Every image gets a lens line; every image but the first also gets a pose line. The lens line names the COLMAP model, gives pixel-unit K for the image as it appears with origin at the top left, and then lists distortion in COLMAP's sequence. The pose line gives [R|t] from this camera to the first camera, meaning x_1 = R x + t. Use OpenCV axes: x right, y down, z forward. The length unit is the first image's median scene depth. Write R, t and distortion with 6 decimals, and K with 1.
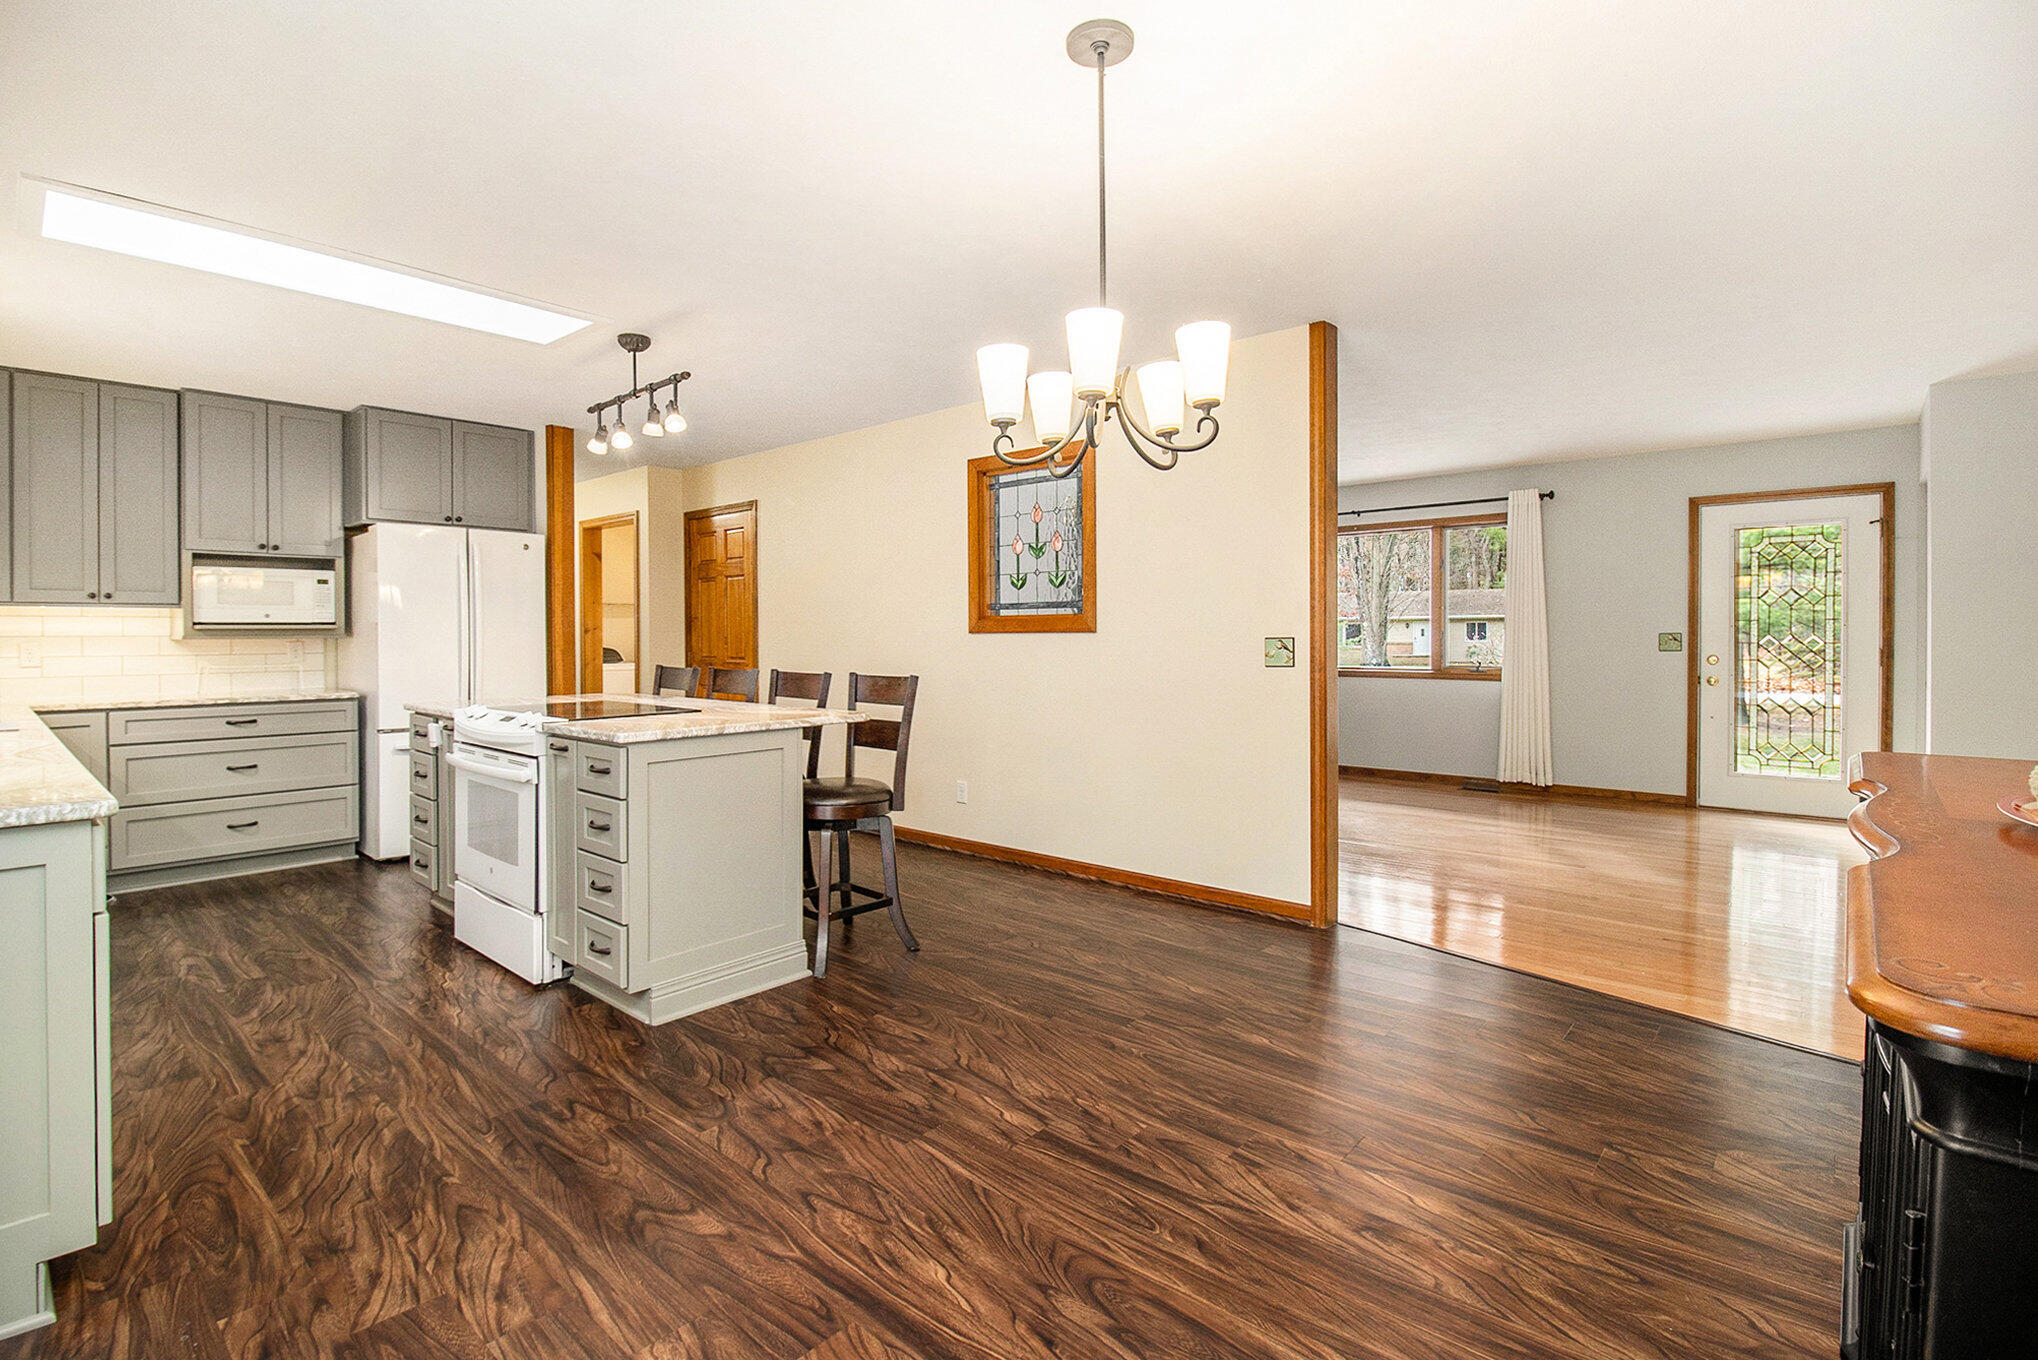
lens RADIAL K [[944.2, 0, 1001.6], [0, 944.2, 639.4], [0, 0, 1]] dist [0.002080, -0.011453]
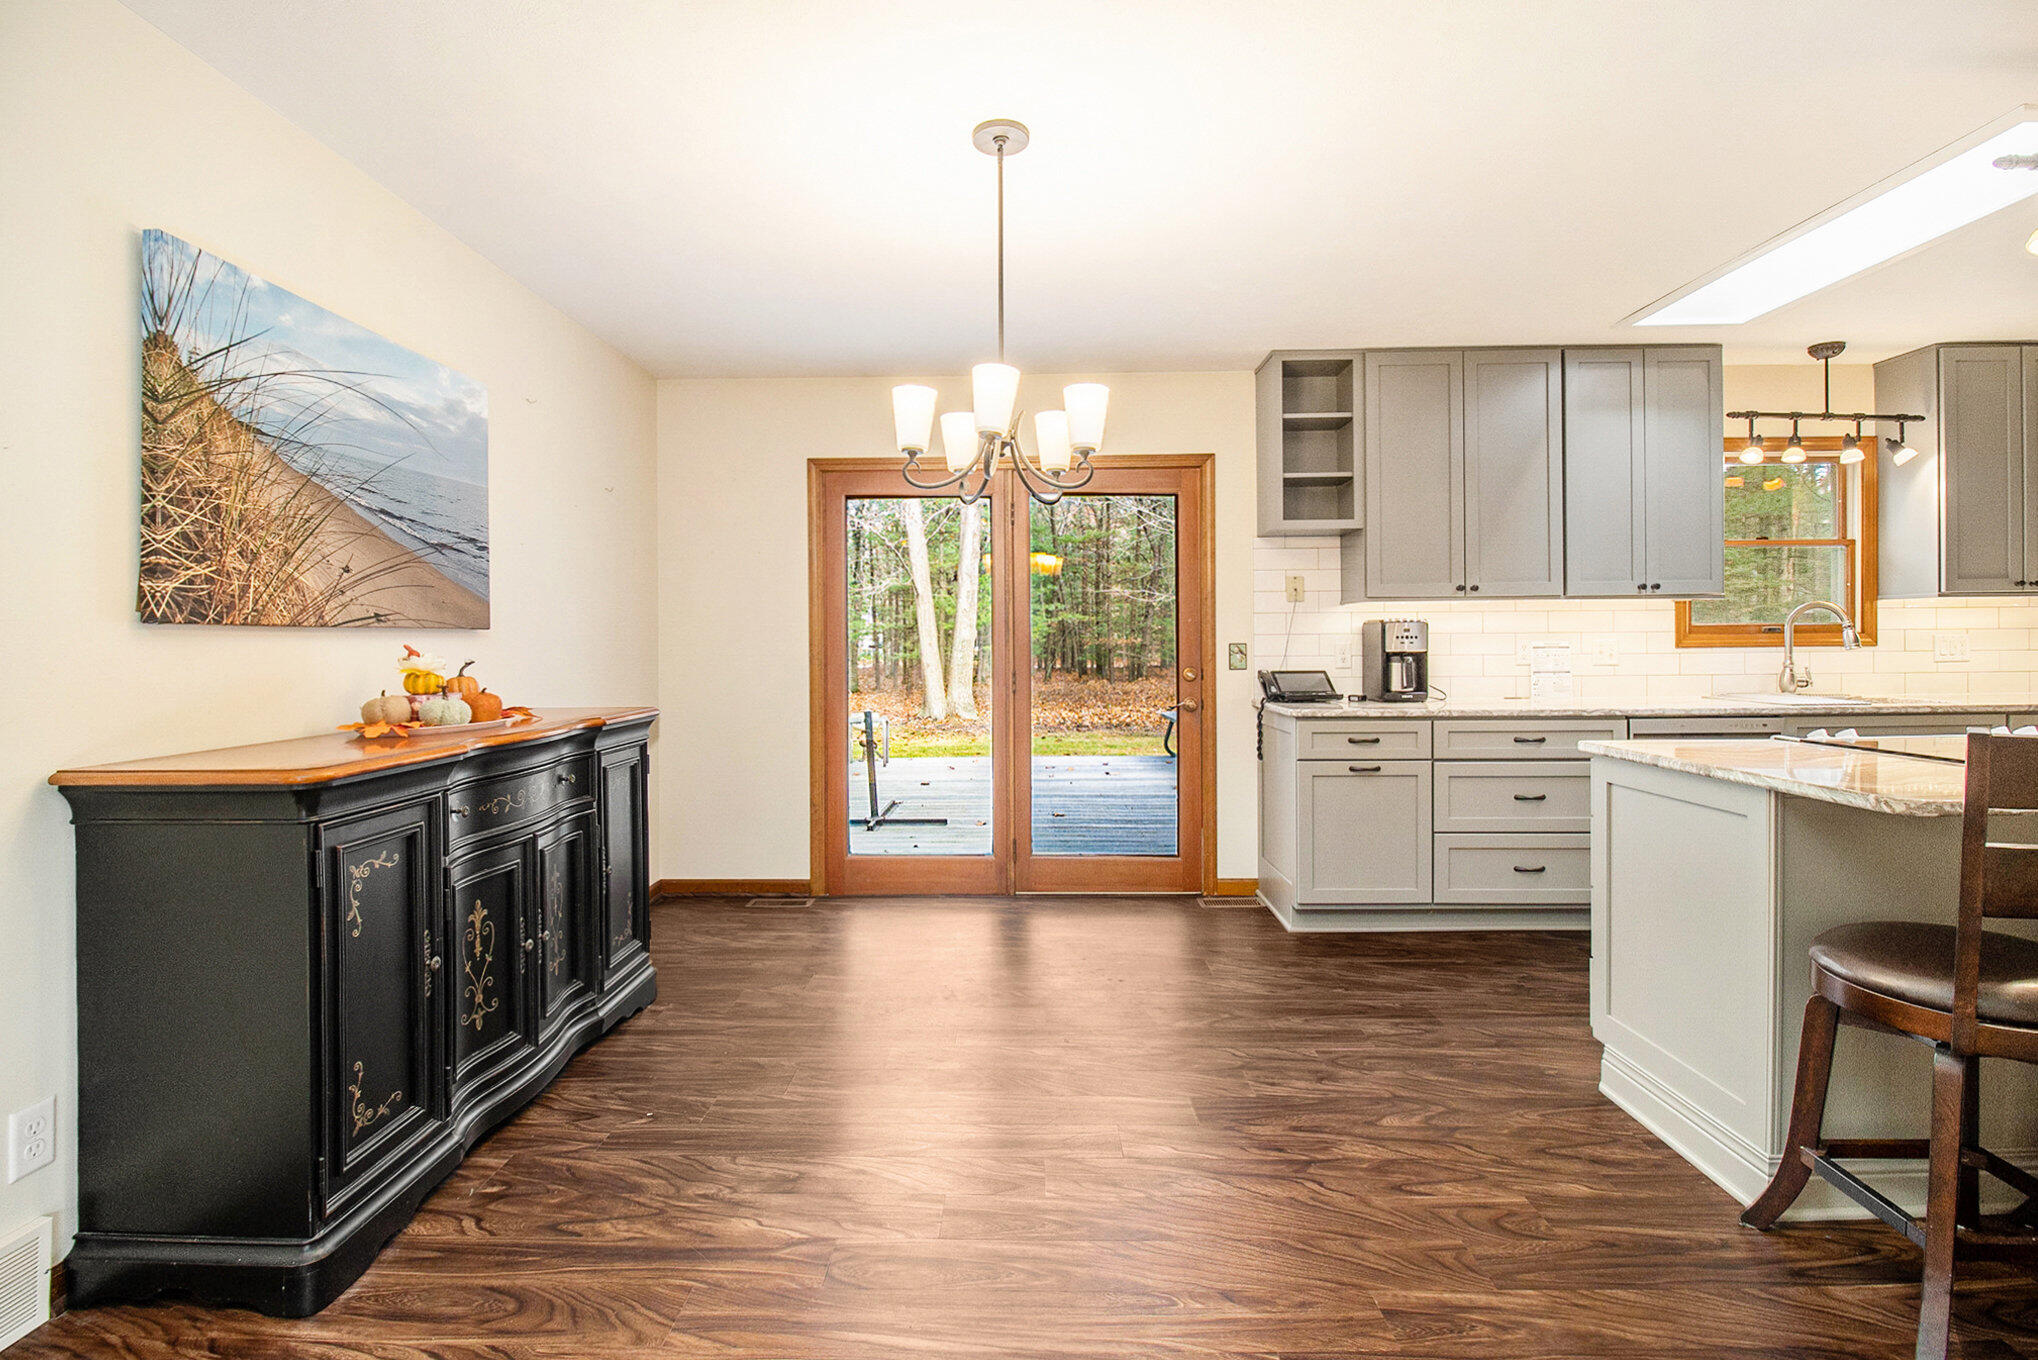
lens RADIAL K [[943.2, 0, 1007.2], [0, 943.2, 633.3], [0, 0, 1]] dist [0.002022, -0.013916]
pose [[-0.757698, 0.000824, -0.652605, 0.407801], [0.009977, 0.999897, -0.010321, 0.000068], [0.652530, -0.014331, -0.757628, 0.891083]]
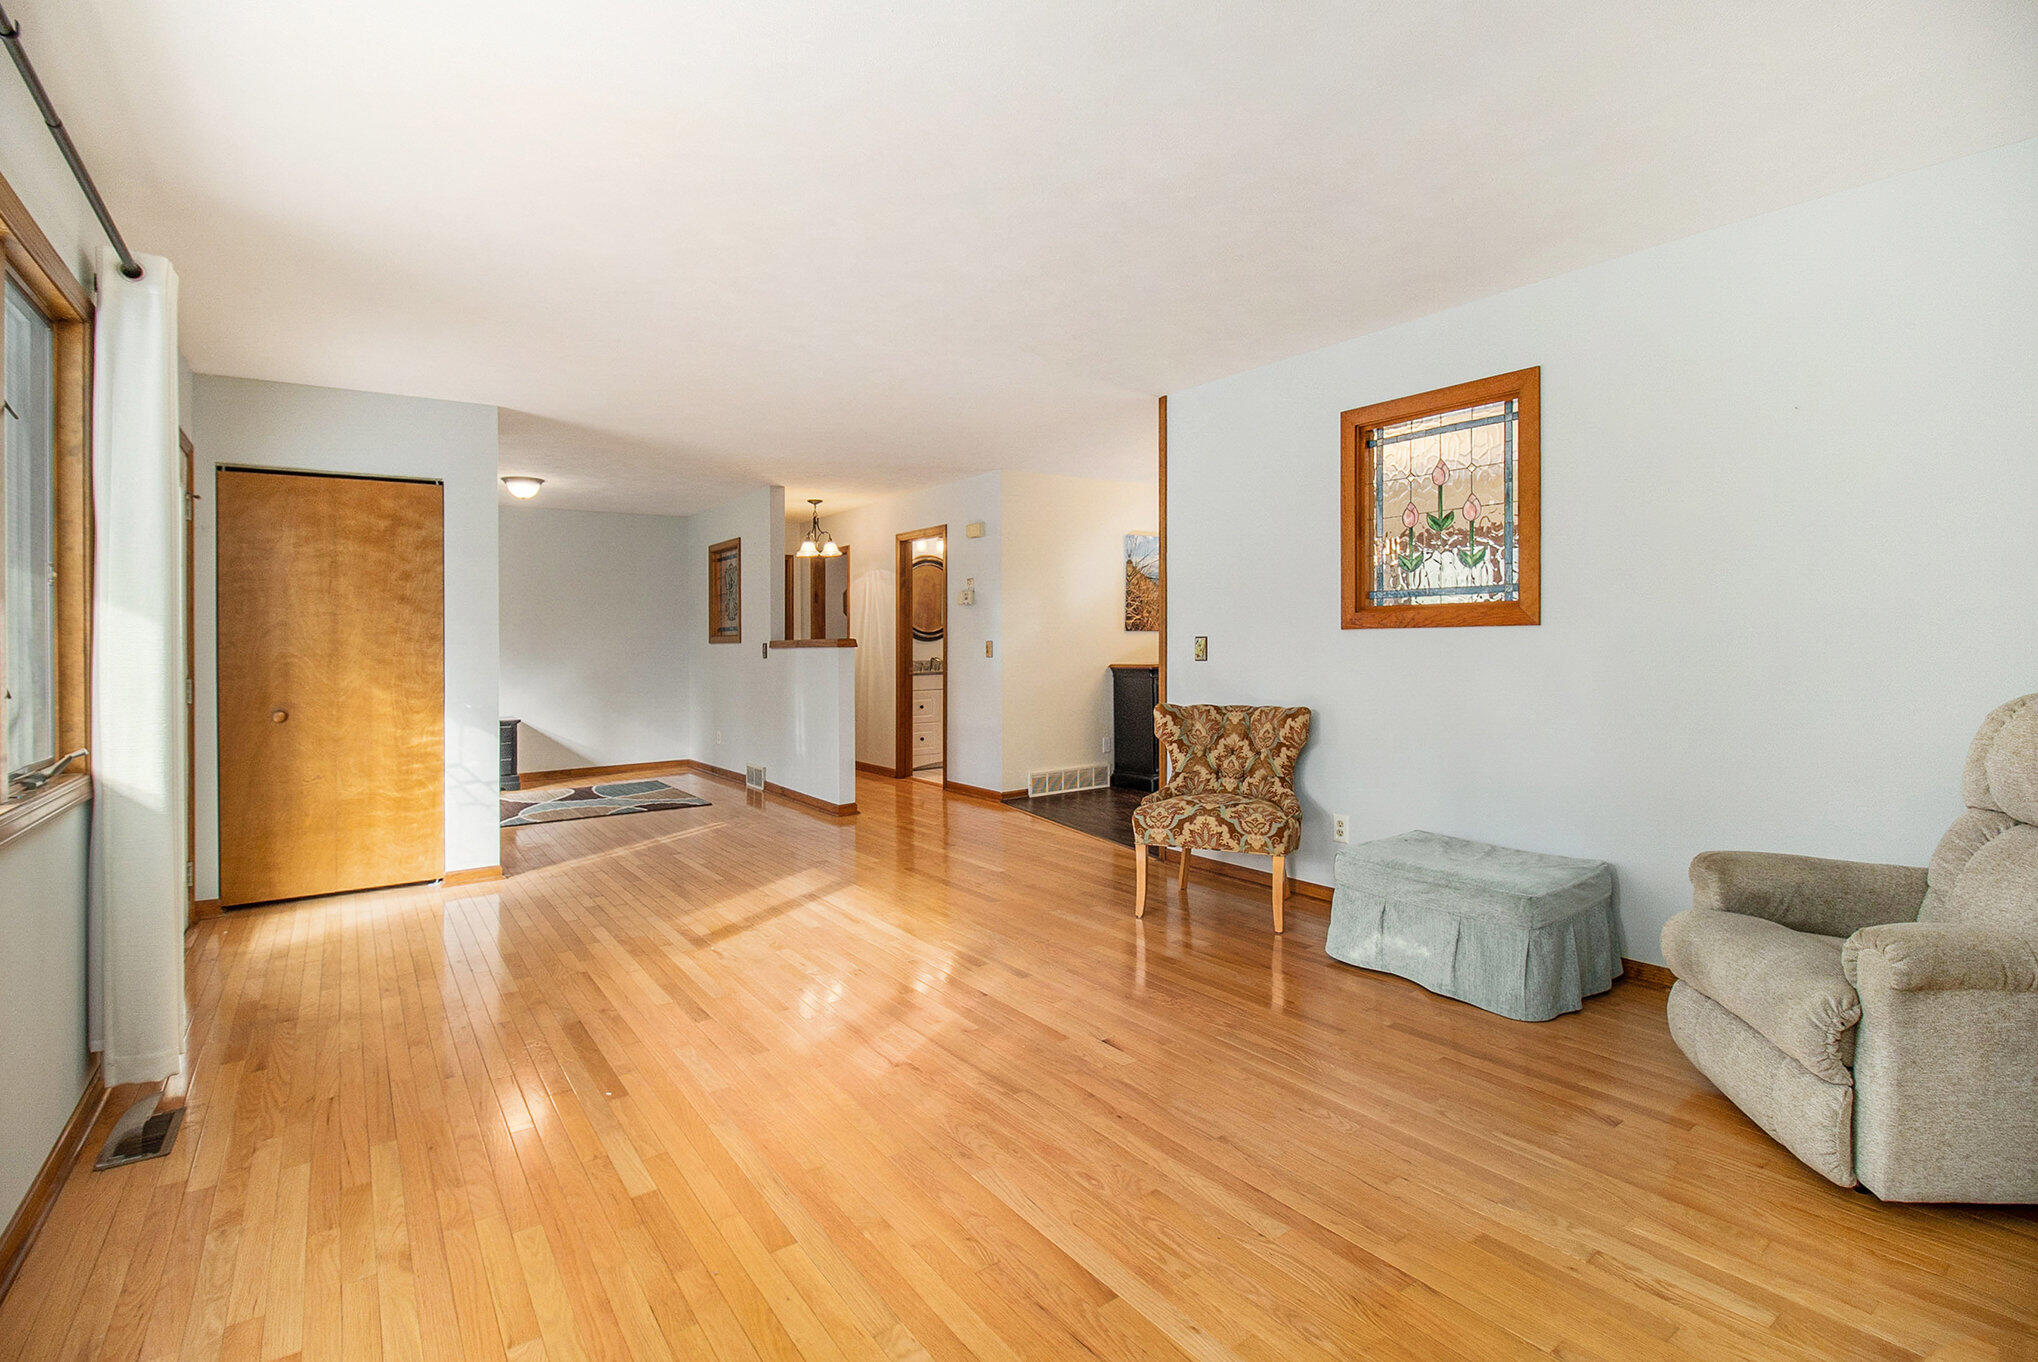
lens RADIAL K [[944.2, 0, 1001.6], [0, 944.2, 640.4], [0, 0, 1]] dist [0.002080, -0.011453]
pose [[-0.975283, 0.016948, 0.220309, 0.263438], [0.018373, 0.999821, 0.004420, -0.006956], [-0.220195, 0.008358, -0.975420, 2.125917]]
